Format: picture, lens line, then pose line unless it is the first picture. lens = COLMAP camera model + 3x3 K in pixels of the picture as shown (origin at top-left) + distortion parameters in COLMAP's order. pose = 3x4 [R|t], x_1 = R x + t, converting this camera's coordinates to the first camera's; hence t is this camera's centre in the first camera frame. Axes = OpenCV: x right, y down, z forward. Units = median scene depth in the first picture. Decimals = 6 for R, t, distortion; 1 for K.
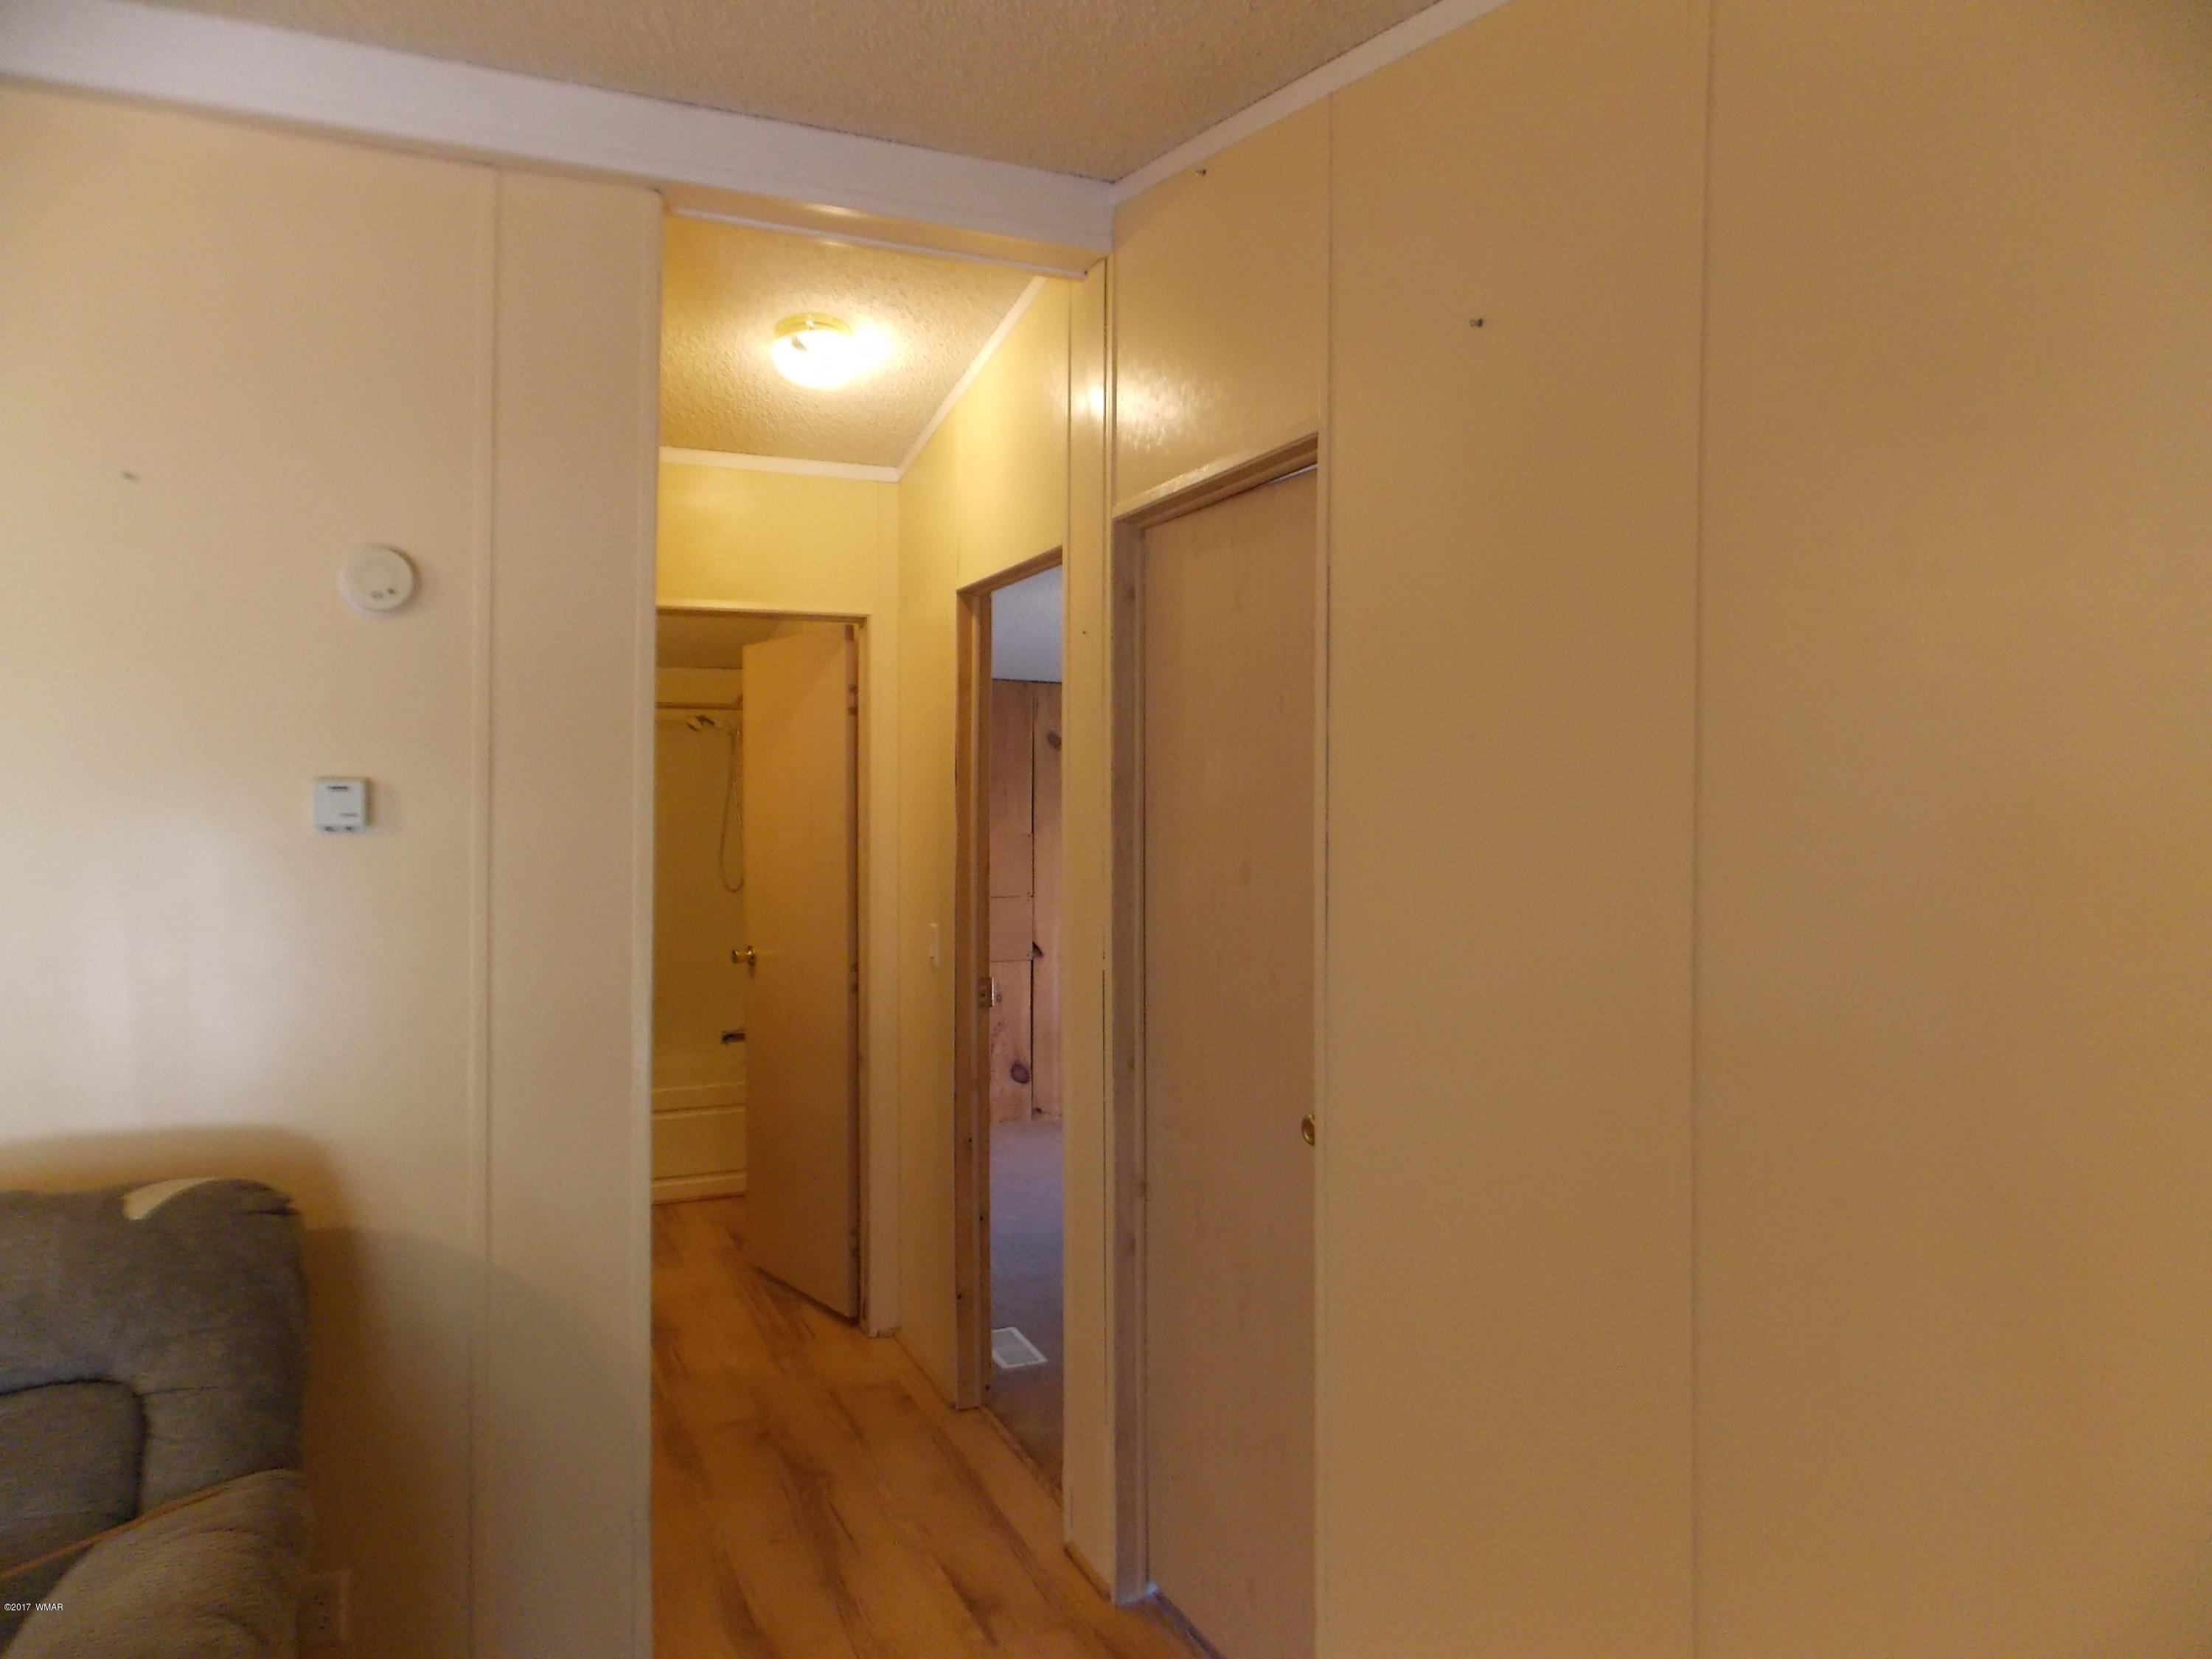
lens RADIAL K [[1465.5, 0, 1099.0], [0, 1465.5, 828.9], [0, 0, 1]] dist [0.007521, -0.000867]
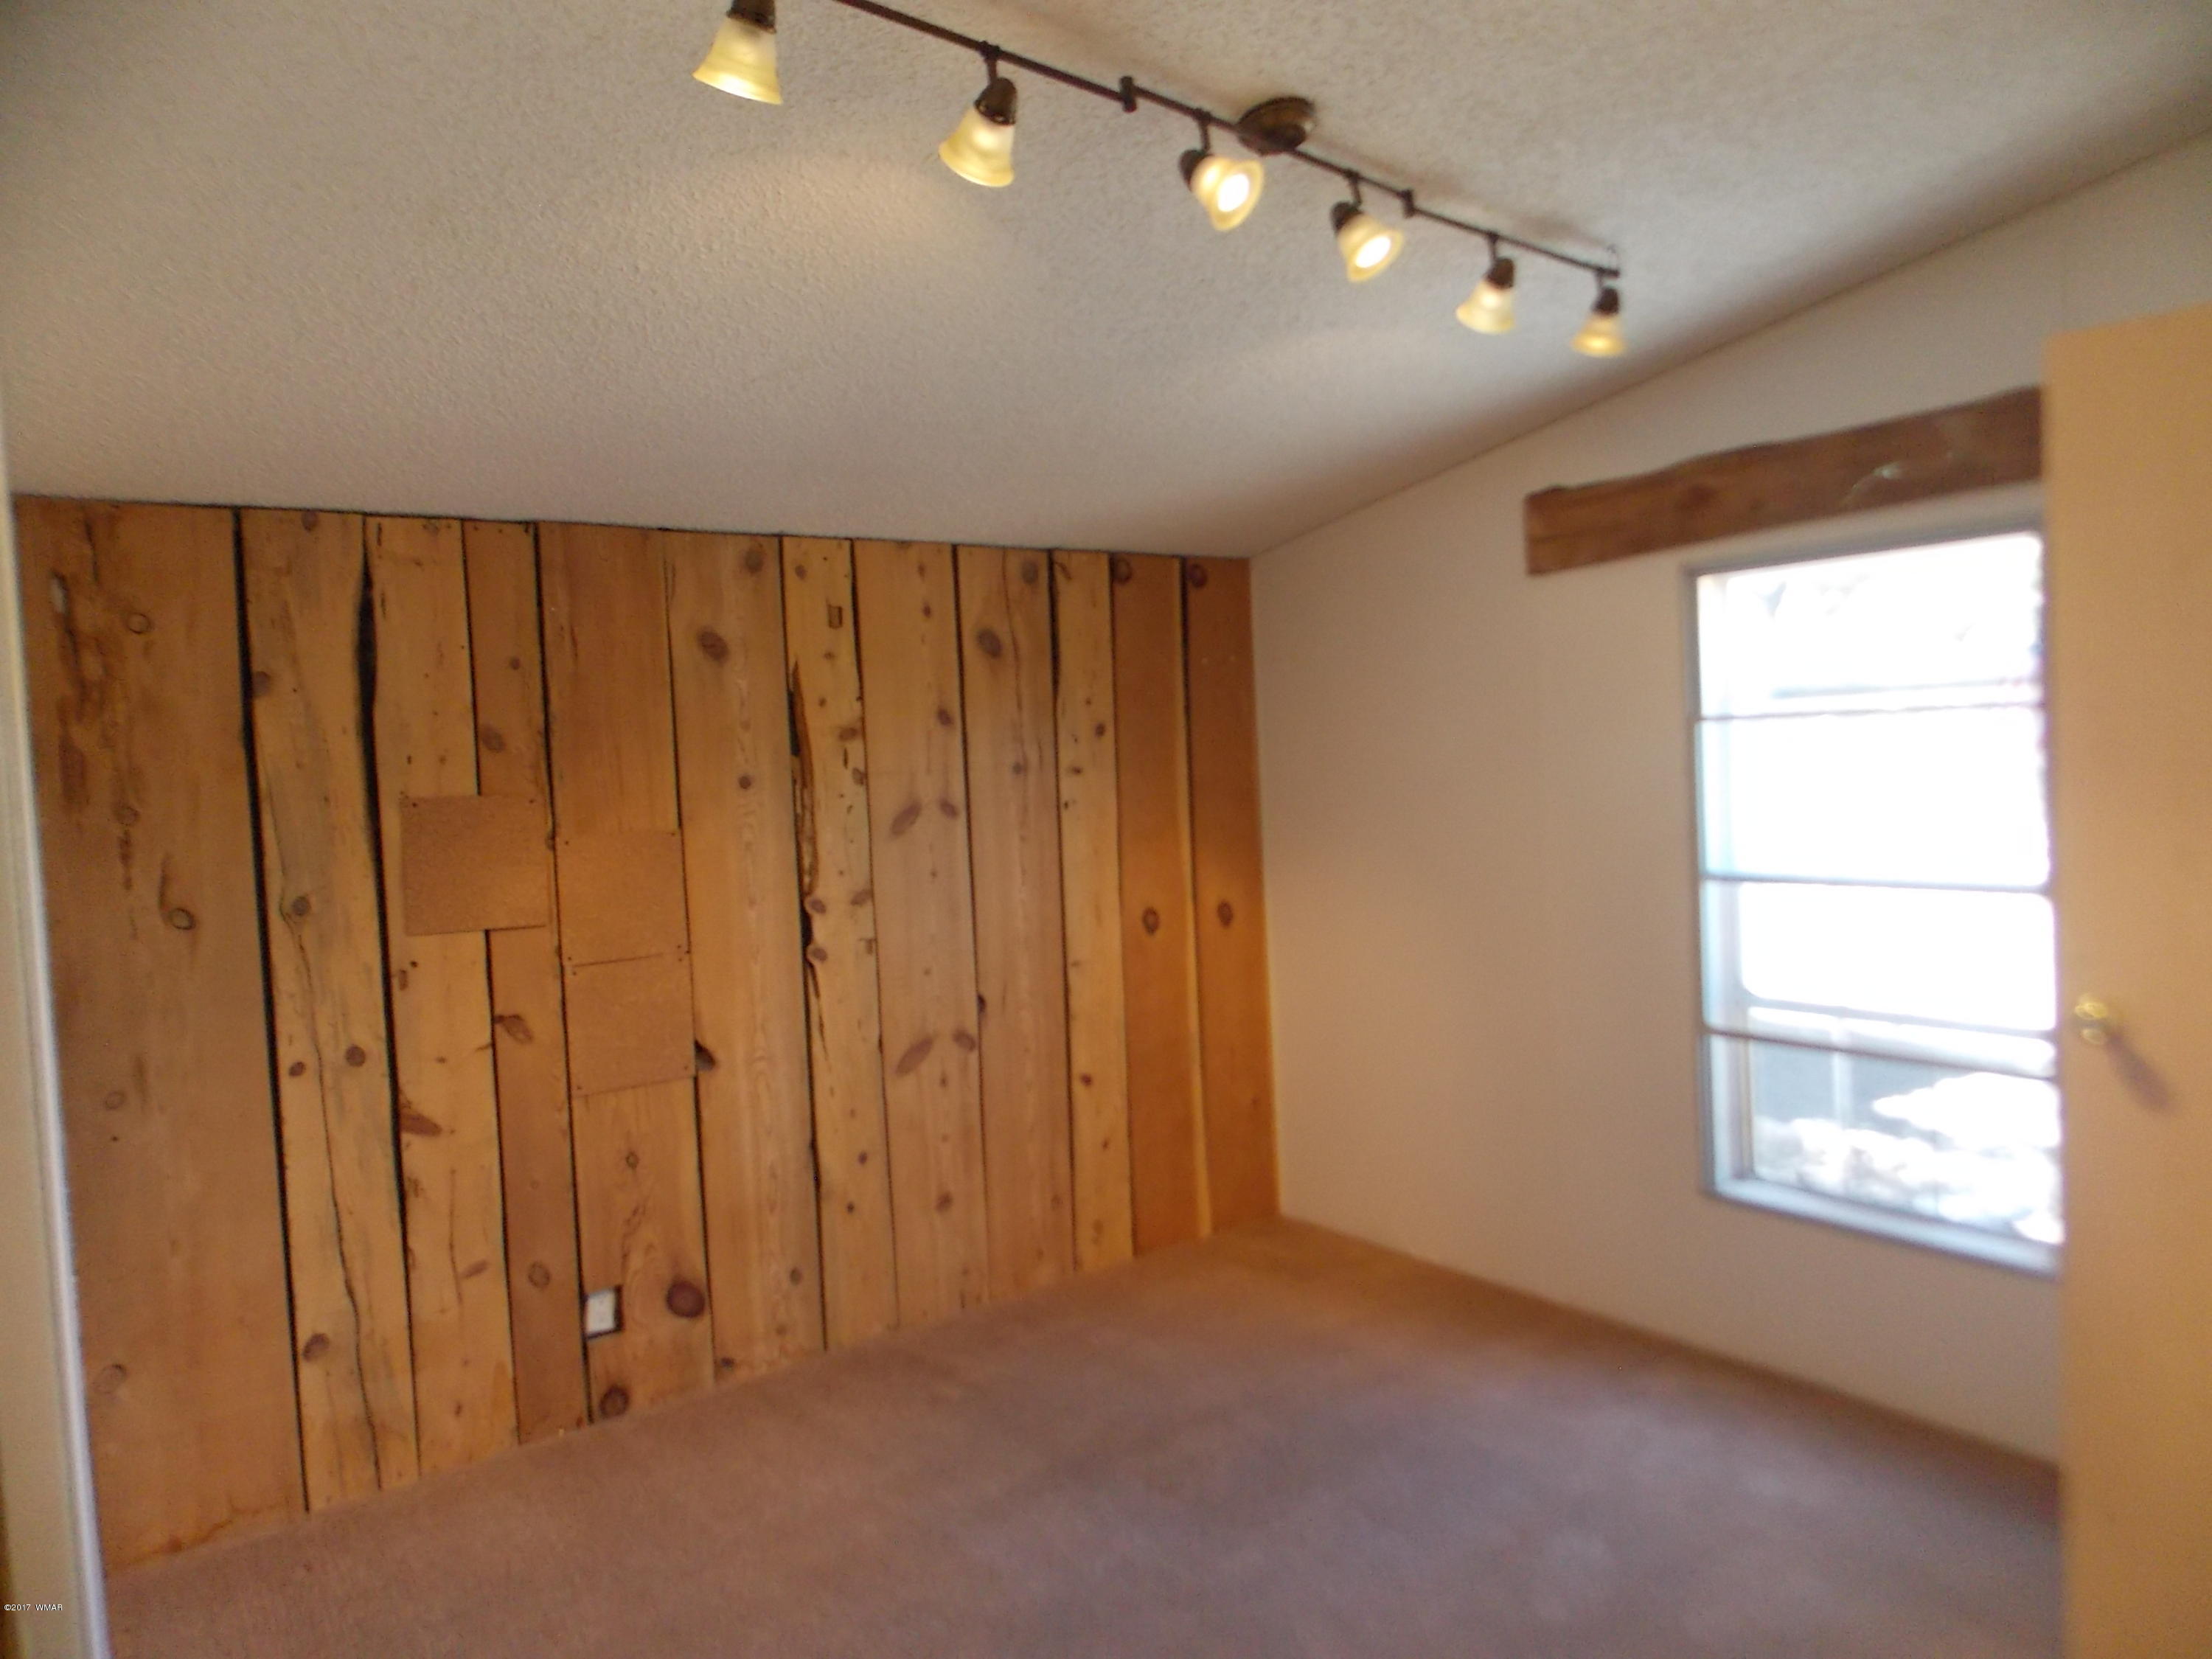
lens RADIAL K [[1465.5, 0, 1106.1], [0, 1465.5, 827.2], [0, 0, 1]] dist [0.007521, -0.000867]
pose [[0.970480, -0.062492, 0.232946, -0.020117], [0.056611, 0.997888, 0.031854, -0.006311], [-0.234444, -0.017727, 0.971968, 0.465884]]
